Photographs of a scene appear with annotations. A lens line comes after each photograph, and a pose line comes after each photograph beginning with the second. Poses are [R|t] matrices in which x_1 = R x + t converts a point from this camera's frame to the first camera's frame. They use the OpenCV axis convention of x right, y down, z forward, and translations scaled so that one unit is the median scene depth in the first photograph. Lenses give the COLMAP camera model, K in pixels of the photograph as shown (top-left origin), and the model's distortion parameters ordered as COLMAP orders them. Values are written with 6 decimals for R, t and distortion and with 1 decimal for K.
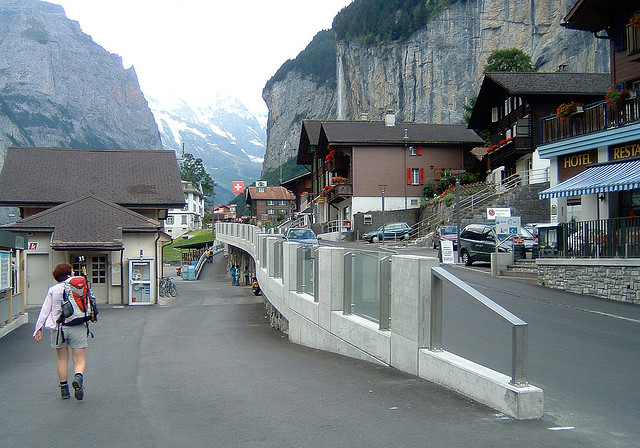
lens RADIAL K [[794.1, 0, 320.0], [0, 794.1, 224.0], [0, 0, 1]] dist [-0.017817, -0.033910]
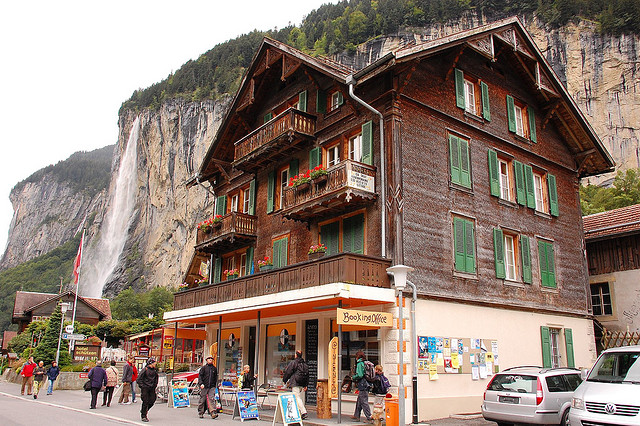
lens RADIAL K [[531.5, 0, 319.5], [0, 531.5, 221.6], [0, 0, 1]] dist [-0.042792, 0.005672]
pose [[0.877737, 0.144389, 0.456869, -0.059929], [-0.041737, 0.972930, -0.227301, 0.003583], [-0.477322, 0.180442, 0.860003, 0.564143]]
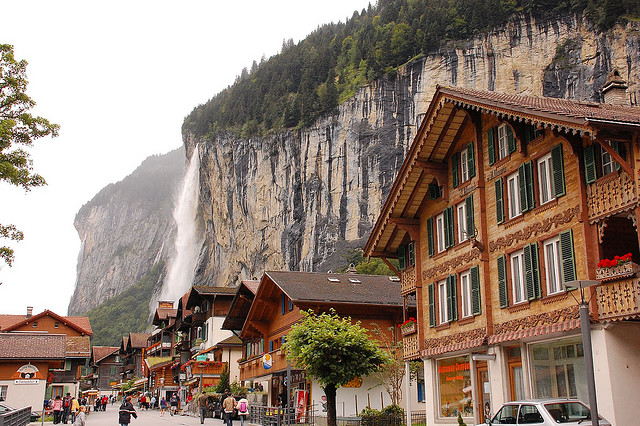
lens RADIAL K [[805.8, 0, 320.0], [0, 805.8, 213.0], [0, 0, 1]] dist [0.140993, -0.003096]
pose [[0.971506, 0.059873, 0.229329, -0.045222], [-0.010926, 0.977853, -0.209008, -0.000343], [-0.236764, 0.200547, 0.950644, 0.313525]]
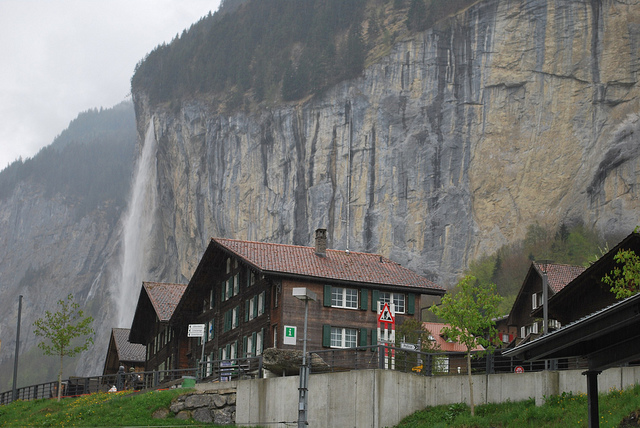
lens RADIAL K [[1506.4, 0, 320.0], [0, 1506.4, 214.0], [0, 0, 1]] dist [0.047187, 0.185148]
pose [[0.981530, 0.073365, 0.176681, -0.041468], [-0.037184, 0.979093, -0.199988, 0.010296], [-0.187659, 0.189724, 0.963737, 0.160665]]
